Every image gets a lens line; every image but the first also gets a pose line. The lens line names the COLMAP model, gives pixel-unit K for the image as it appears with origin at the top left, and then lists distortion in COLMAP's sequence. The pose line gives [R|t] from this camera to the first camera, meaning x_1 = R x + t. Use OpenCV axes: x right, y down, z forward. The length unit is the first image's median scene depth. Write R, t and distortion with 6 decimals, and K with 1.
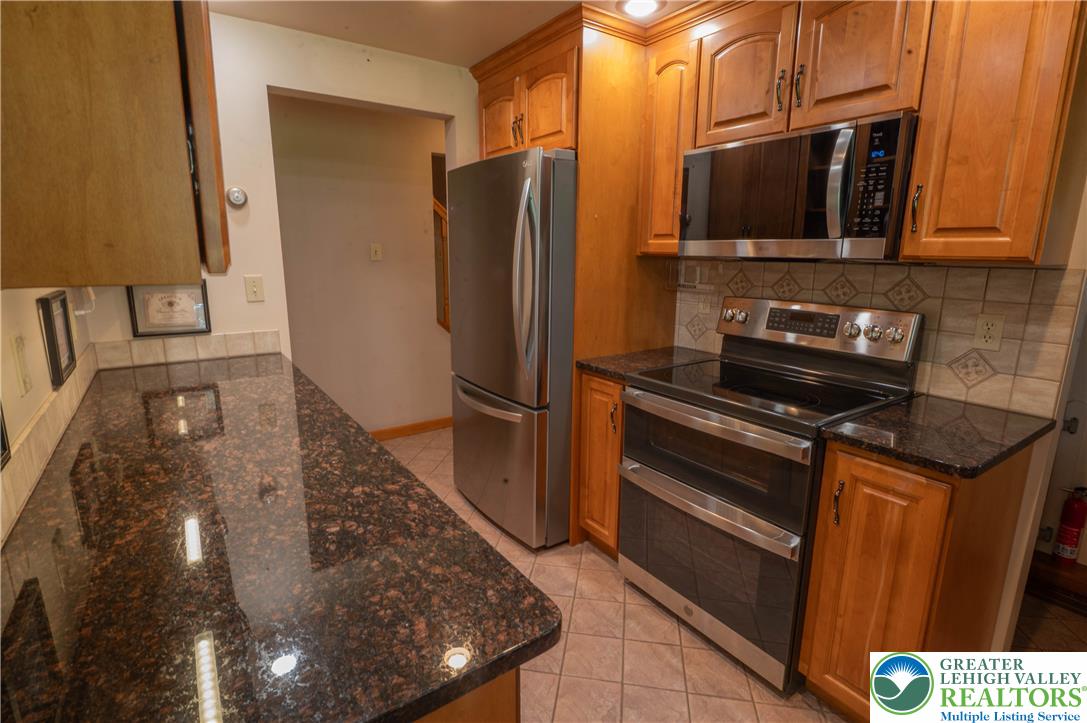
lens RADIAL K [[517.1, 0, 543.7], [0, 517.1, 355.8], [0, 0, 1]] dist [-0.013421, -0.001046]
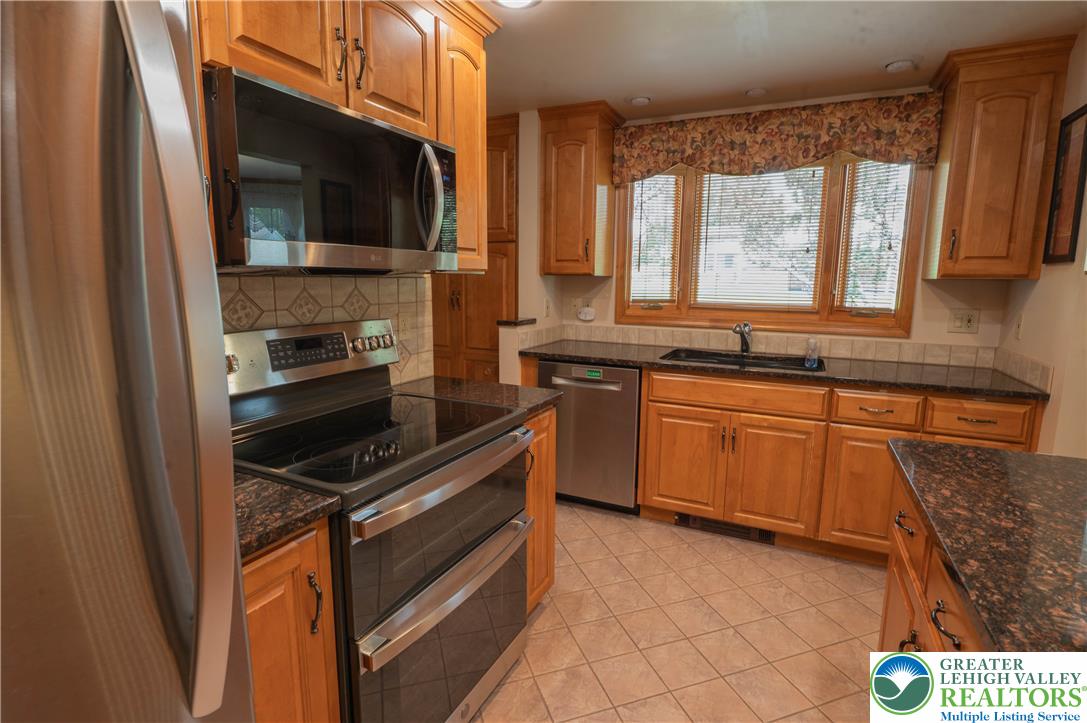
lens RADIAL K [[517.1, 0, 547.1], [0, 517.1, 360.3], [0, 0, 1]] dist [-0.013421, -0.001046]
pose [[-0.471331, -0.145850, 0.869813, -0.464866], [0.168951, 0.953035, 0.251355, -0.238910], [-0.865623, 0.265427, -0.424554, 1.298770]]
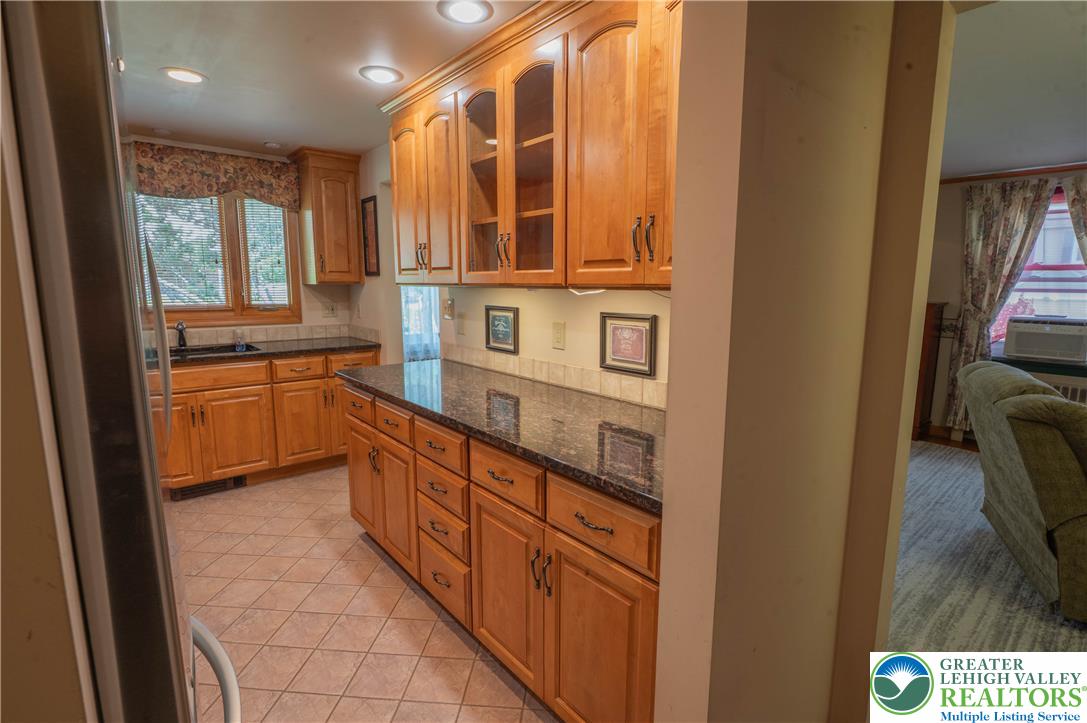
lens RADIAL K [[517.1, 0, 543.2], [0, 517.1, 360.6], [0, 0, 1]] dist [-0.013421, -0.001046]
pose [[-0.996937, -0.000561, -0.078205, -0.514124], [-0.027673, 0.937814, 0.346035, -0.356586], [0.073148, 0.347139, -0.934957, 1.787341]]
